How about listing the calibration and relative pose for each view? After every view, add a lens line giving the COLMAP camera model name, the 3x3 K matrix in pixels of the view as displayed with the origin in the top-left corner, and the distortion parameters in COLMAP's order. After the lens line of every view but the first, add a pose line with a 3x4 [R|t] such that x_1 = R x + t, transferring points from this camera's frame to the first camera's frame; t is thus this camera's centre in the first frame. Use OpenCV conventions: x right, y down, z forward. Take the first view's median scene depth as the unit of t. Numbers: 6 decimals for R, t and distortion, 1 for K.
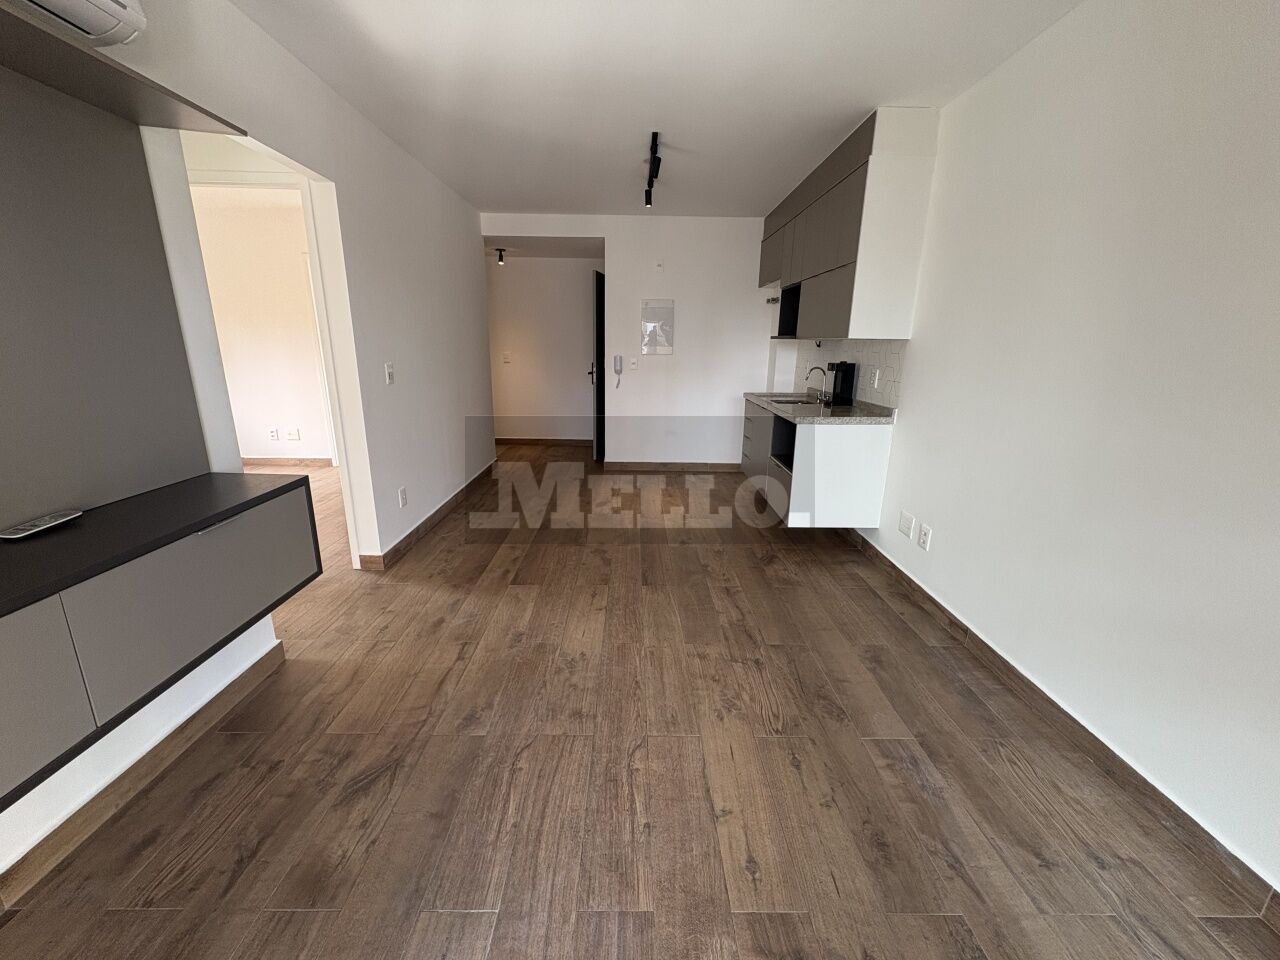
lens RADIAL K [[511.0, 0, 634.9], [0, 511.0, 476.2], [0, 0, 1]] dist [0.006806, 0.000283]
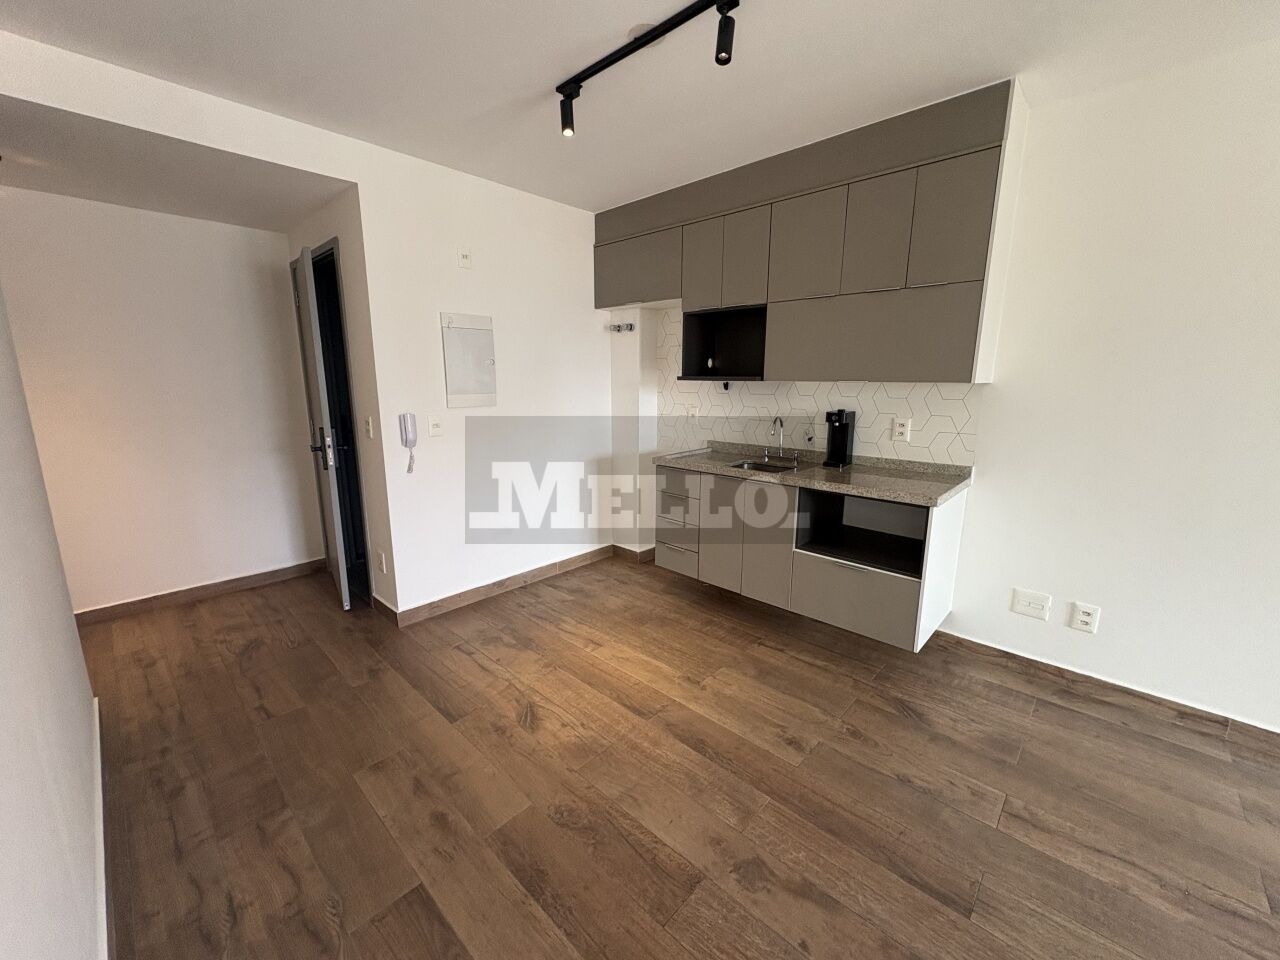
lens RADIAL K [[511.0, 0, 642.4], [0, 511.0, 481.8], [0, 0, 1]] dist [0.006806, 0.000283]
pose [[0.684527, -0.155562, 0.712196, -0.392988], [0.191284, 0.981063, 0.030438, -0.210152], [-0.703444, 0.115396, 0.701321, 0.720241]]
